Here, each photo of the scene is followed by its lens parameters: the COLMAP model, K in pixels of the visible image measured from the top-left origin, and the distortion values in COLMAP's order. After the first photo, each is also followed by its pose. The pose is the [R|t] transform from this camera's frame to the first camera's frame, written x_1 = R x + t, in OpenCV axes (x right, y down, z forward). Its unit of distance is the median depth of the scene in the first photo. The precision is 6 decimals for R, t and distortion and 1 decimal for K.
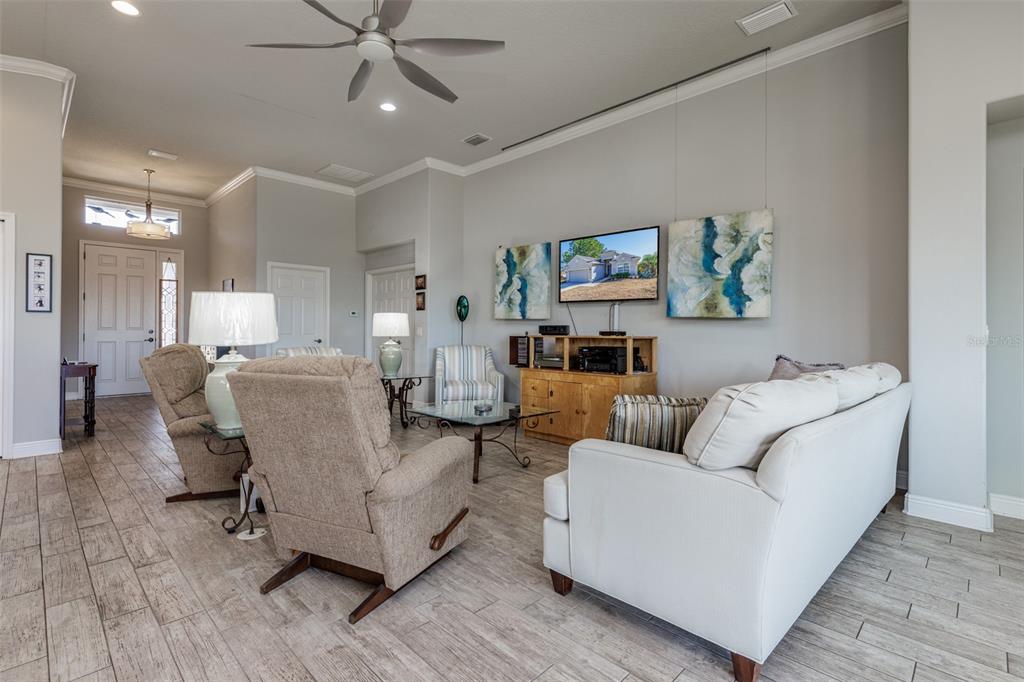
lens RADIAL K [[468.4, 0, 510.2], [0, 468.4, 337.6], [0, 0, 1]] dist [-0.000279, -0.000272]
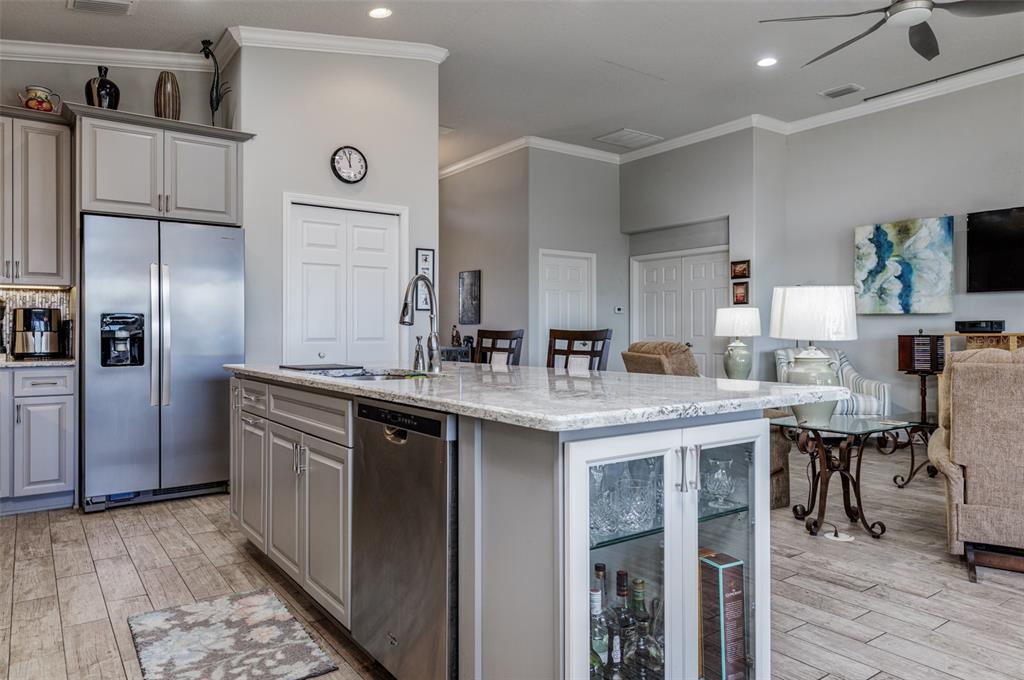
lens RADIAL K [[663.9, 0, 513.6], [0, 663.9, 335.6], [0, 0, 1]] dist [0.002971, 0.000511]
pose [[0.987396, -0.005271, -0.158179, -0.442596], [0.003154, 0.999902, -0.013631, 0.010178], [0.158236, 0.012961, 0.987316, -0.202975]]
